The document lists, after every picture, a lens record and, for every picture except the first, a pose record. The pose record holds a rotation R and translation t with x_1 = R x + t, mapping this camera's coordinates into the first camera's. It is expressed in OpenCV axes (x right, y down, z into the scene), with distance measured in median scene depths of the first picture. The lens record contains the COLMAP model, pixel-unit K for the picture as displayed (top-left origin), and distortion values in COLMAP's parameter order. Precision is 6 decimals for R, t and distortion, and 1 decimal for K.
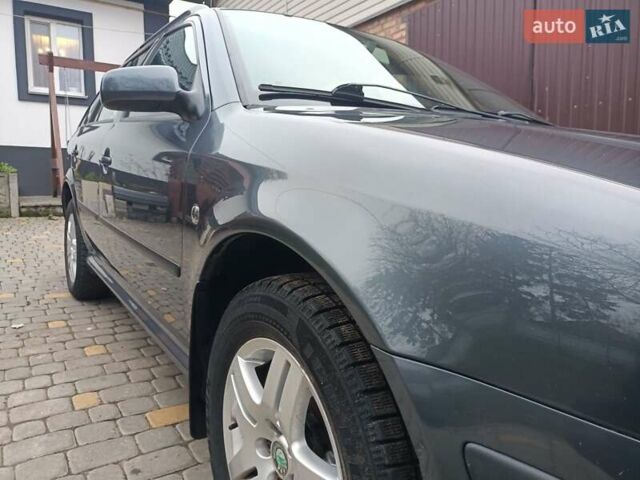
lens RADIAL K [[477.5, 0, 320.2], [0, 477.5, 242.6], [0, 0, 1]] dist [0.021058, -0.024464]
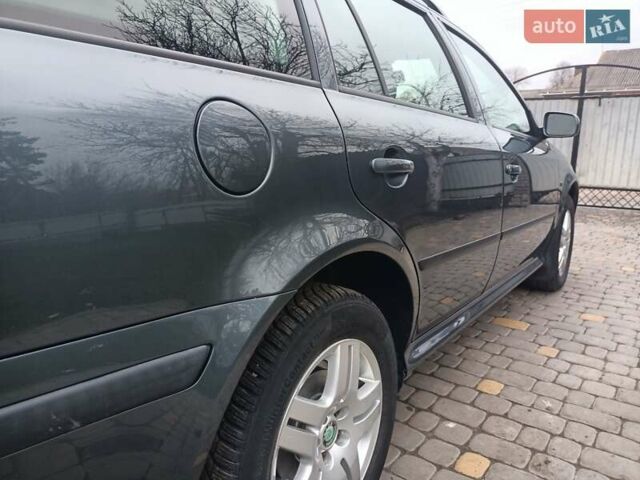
lens RADIAL K [[477.5, 0, 322.7], [0, 477.5, 242.8], [0, 0, 1]] dist [0.021058, -0.024464]
pose [[-0.337982, -0.231036, 0.912354, -1.044903], [0.111599, 0.952724, 0.282601, -0.292709], [-0.934513, 0.197332, -0.296220, 1.413568]]
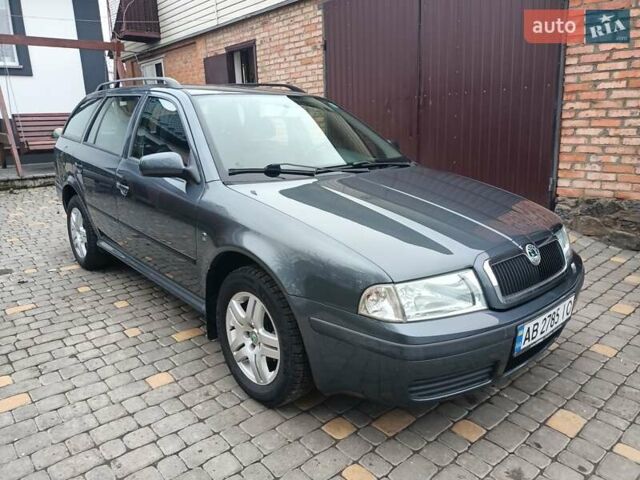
lens RADIAL K [[477.5, 0, 321.0], [0, 477.5, 239.9], [0, 0, 1]] dist [0.021058, -0.024464]
pose [[0.990483, -0.066931, 0.120266, -0.000657], [0.051493, 0.990543, 0.127175, -0.138065], [-0.127640, -0.119772, 0.984562, -0.555955]]
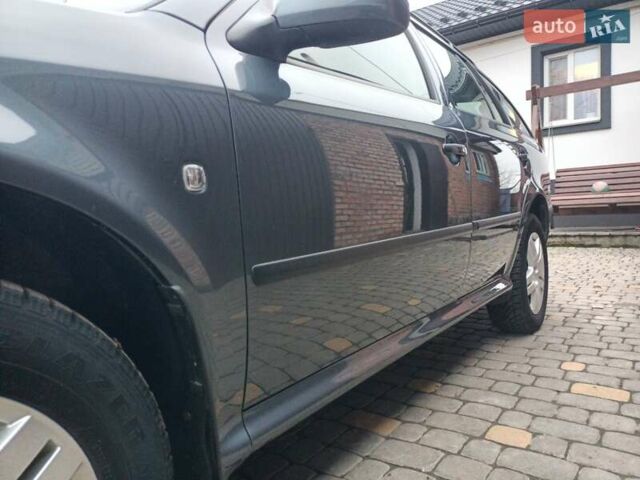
lens RADIAL K [[477.5, 0, 324.0], [0, 477.5, 238.5], [0, 0, 1]] dist [0.021058, -0.024464]
pose [[0.344270, 0.010353, -0.938814, 0.804522], [-0.093067, 0.995391, -0.023152, -0.030009], [0.934247, 0.095343, 0.343646, 0.880958]]
